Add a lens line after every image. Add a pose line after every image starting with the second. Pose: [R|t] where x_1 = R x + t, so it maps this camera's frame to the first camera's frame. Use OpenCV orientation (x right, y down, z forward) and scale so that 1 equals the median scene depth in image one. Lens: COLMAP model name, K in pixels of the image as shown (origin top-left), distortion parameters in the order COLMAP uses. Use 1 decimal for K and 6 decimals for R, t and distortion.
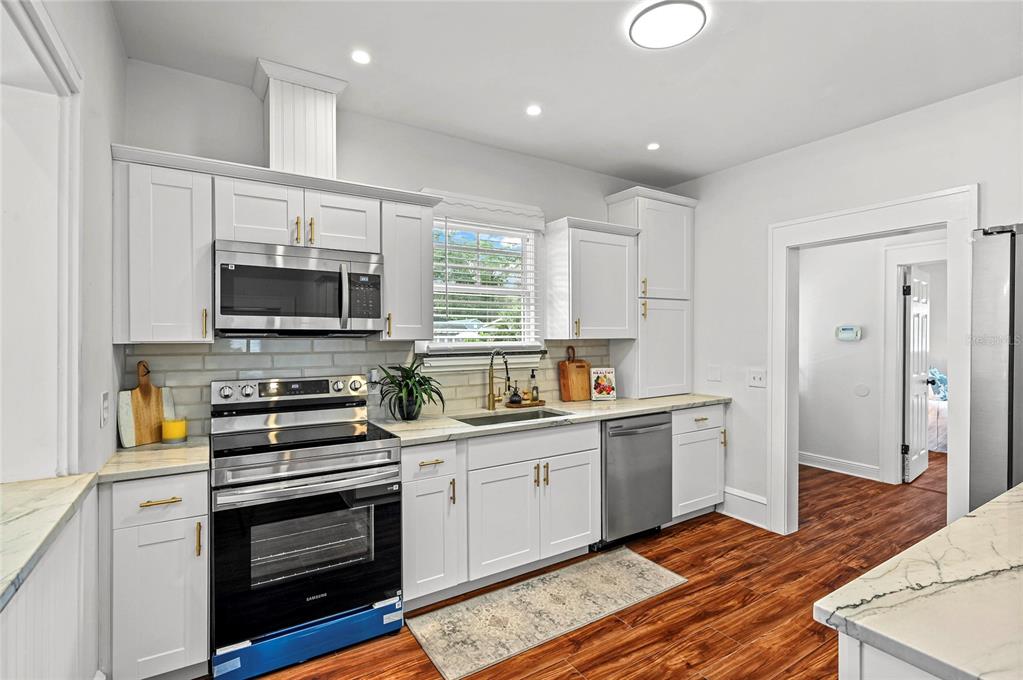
lens RADIAL K [[480.8, 0, 511.5], [0, 480.8, 340.0], [0, 0, 1]] dist [0.000444, -0.000146]
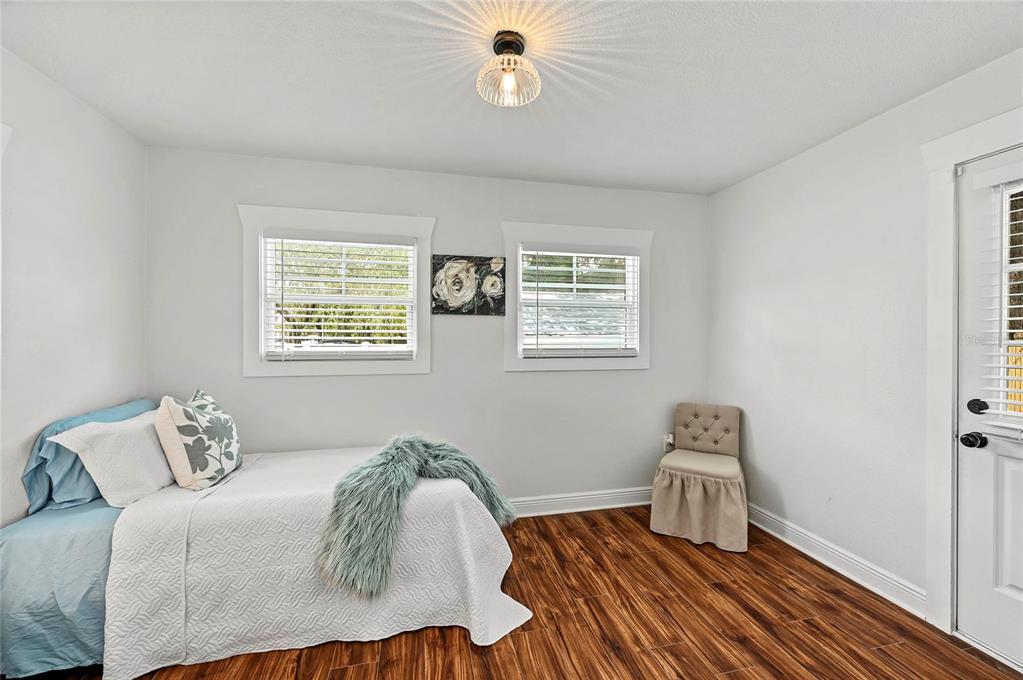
lens RADIAL K [[403.2, 0, 511.5], [0, 403.2, 340.0], [0, 0, 1]] dist [-0.001443, -0.000061]
pose [[0.331445, -0.004995, 0.943461, 0.946897], [0.009673, 0.999951, 0.001896, 0.018704], [-0.943425, 0.008498, 0.331477, 0.942823]]
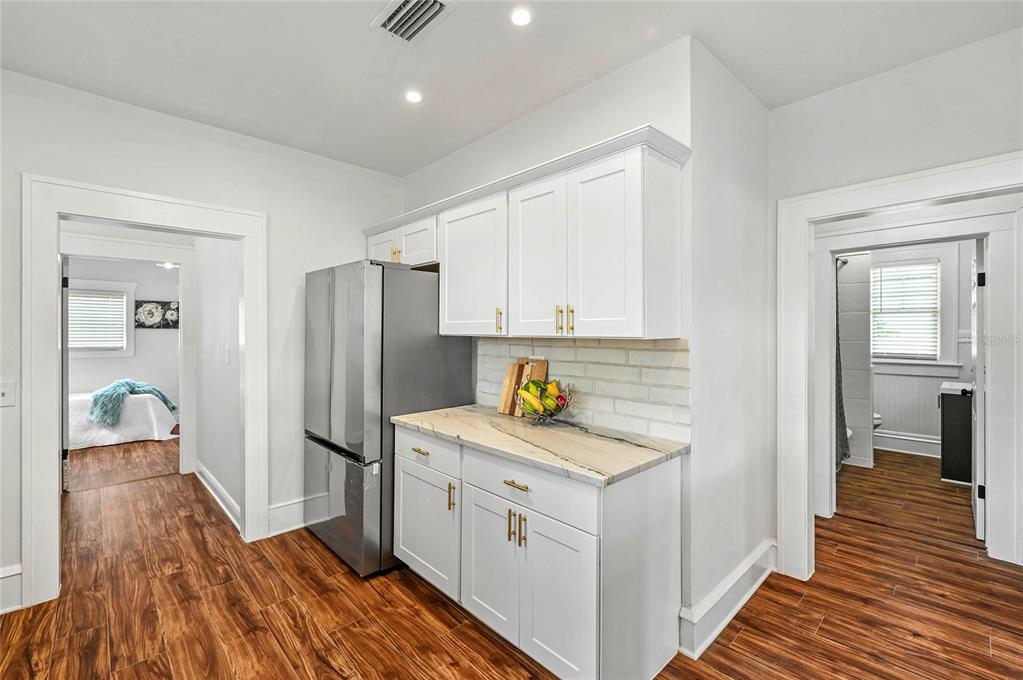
lens RADIAL K [[436.4, 0, 514.5], [0, 436.4, 333.6], [0, 0, 1]] dist [-0.003539, -0.001174]
pose [[-0.208731, -0.002902, 0.977969, -0.179930], [0.008591, 0.999952, 0.004801, -0.000875], [-0.977935, 0.009403, -0.208696, 0.335735]]
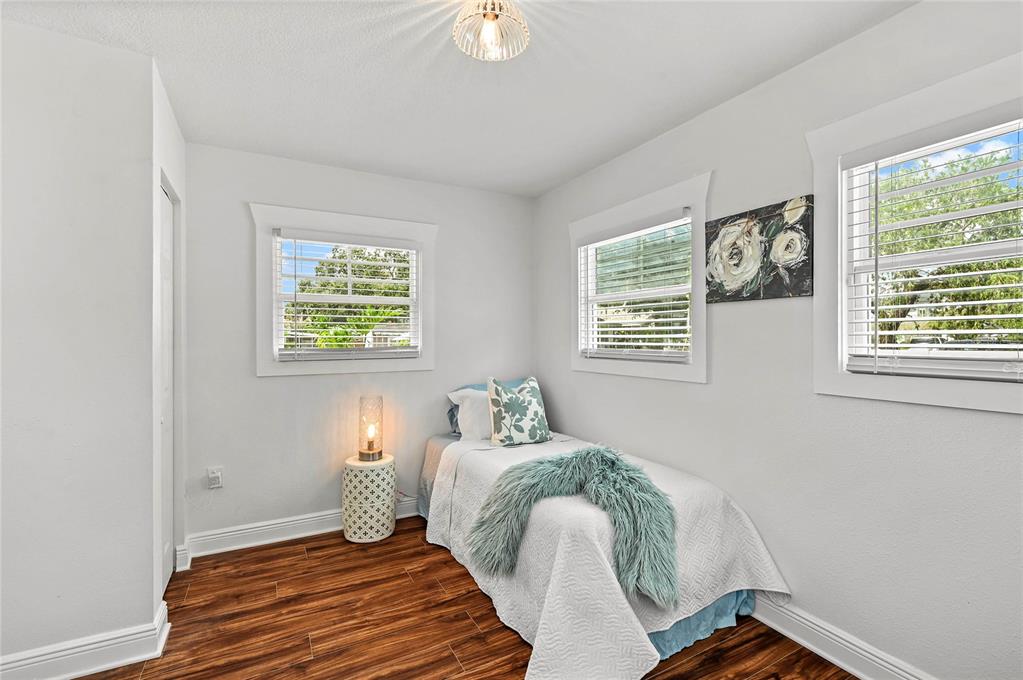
lens RADIAL K [[458.0, 0, 511.5], [0, 458.0, 340.0], [0, 0, 1]] dist [0.000403, -0.000246]
pose [[0.997664, 0.000701, -0.068303, 1.316226], [-0.001322, 0.999958, -0.009059, 0.025433], [0.068294, 0.009128, 0.997623, 0.725156]]
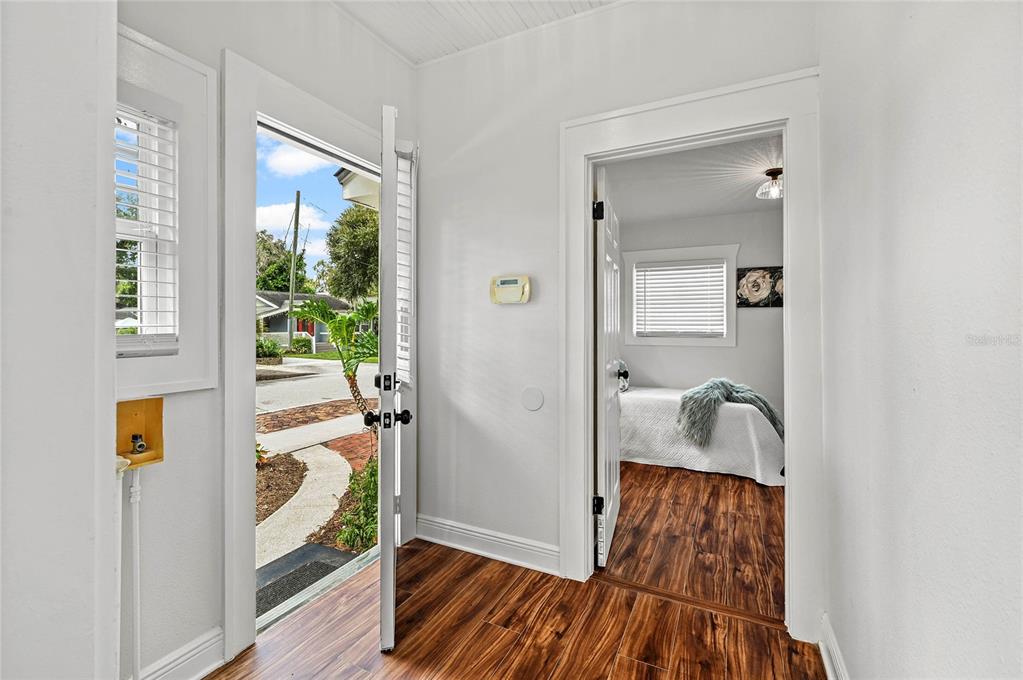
lens RADIAL K [[444.4, 0, 506.7], [0, 444.4, 325.1], [0, 0, 1]] dist [0.001816, -0.000040]
pose [[0.860627, 0.004276, 0.509218, 0.488440], [0.004445, 0.999864, -0.015909, 0.034302], [-0.509217, 0.015955, 0.860490, 0.636394]]
